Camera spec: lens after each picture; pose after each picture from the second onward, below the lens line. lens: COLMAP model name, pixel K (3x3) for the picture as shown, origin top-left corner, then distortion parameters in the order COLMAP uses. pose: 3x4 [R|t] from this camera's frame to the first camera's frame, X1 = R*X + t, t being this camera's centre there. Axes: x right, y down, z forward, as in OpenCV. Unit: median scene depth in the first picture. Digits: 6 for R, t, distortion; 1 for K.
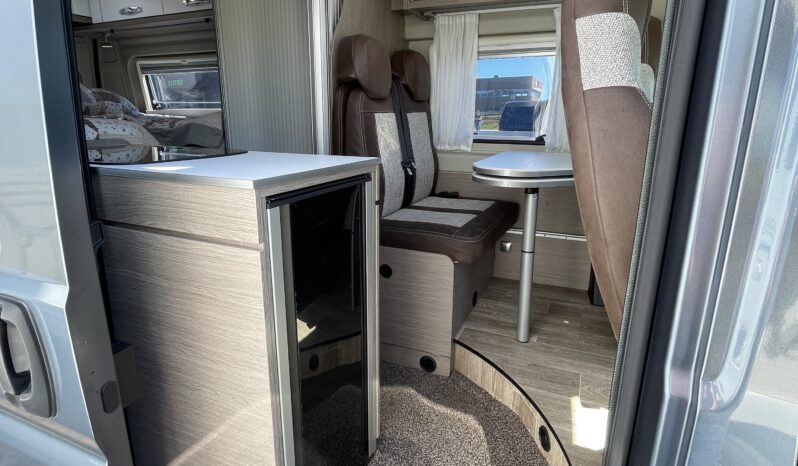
lens RADIAL K [[433.1, 0, 397.0], [0, 433.1, 230.2], [0, 0, 1]] dist [0.001331, 0.000019]
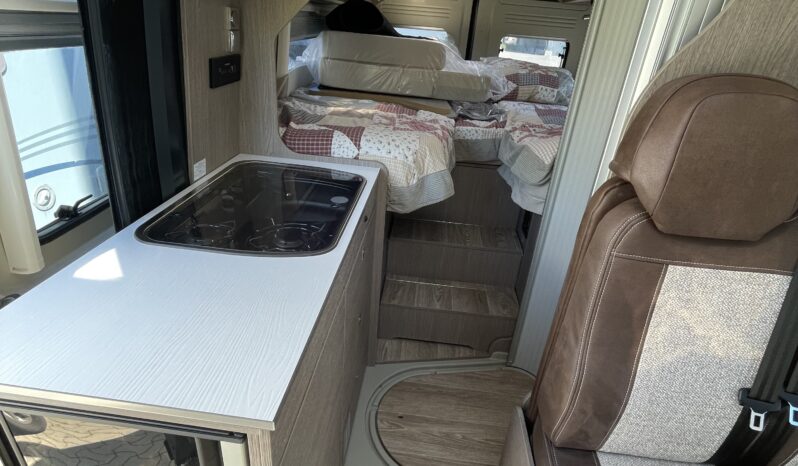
lens RADIAL K [[433.1, 0, 398.8], [0, 433.1, 232.5], [0, 0, 1]] dist [0.001331, 0.000019]
pose [[0.312365, 0.440201, -0.841814, 0.239027], [-0.313086, 0.884350, 0.346270, -0.417698], [0.896886, 0.155398, 0.414061, 0.678508]]
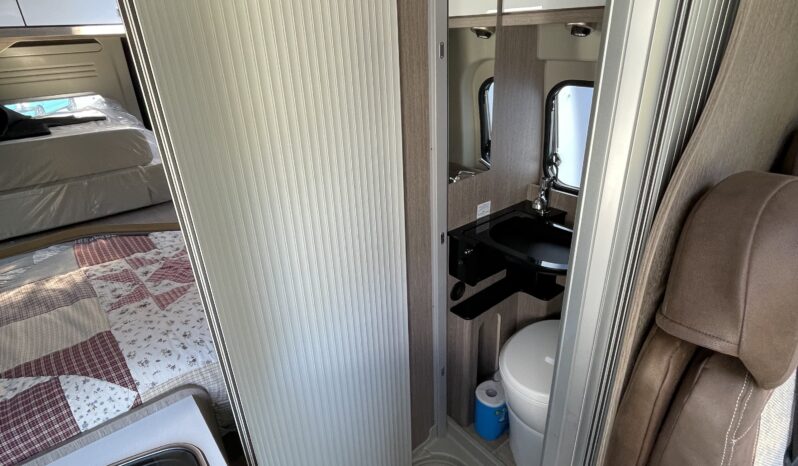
lens RADIAL K [[433.1, 0, 397.2], [0, 433.1, 231.1], [0, 0, 1]] dist [0.001331, 0.000019]
pose [[0.885728, 0.150472, -0.439140, -0.200462], [-0.062671, 0.976106, 0.208059, -0.528499], [0.459954, -0.156762, 0.873995, 0.690737]]
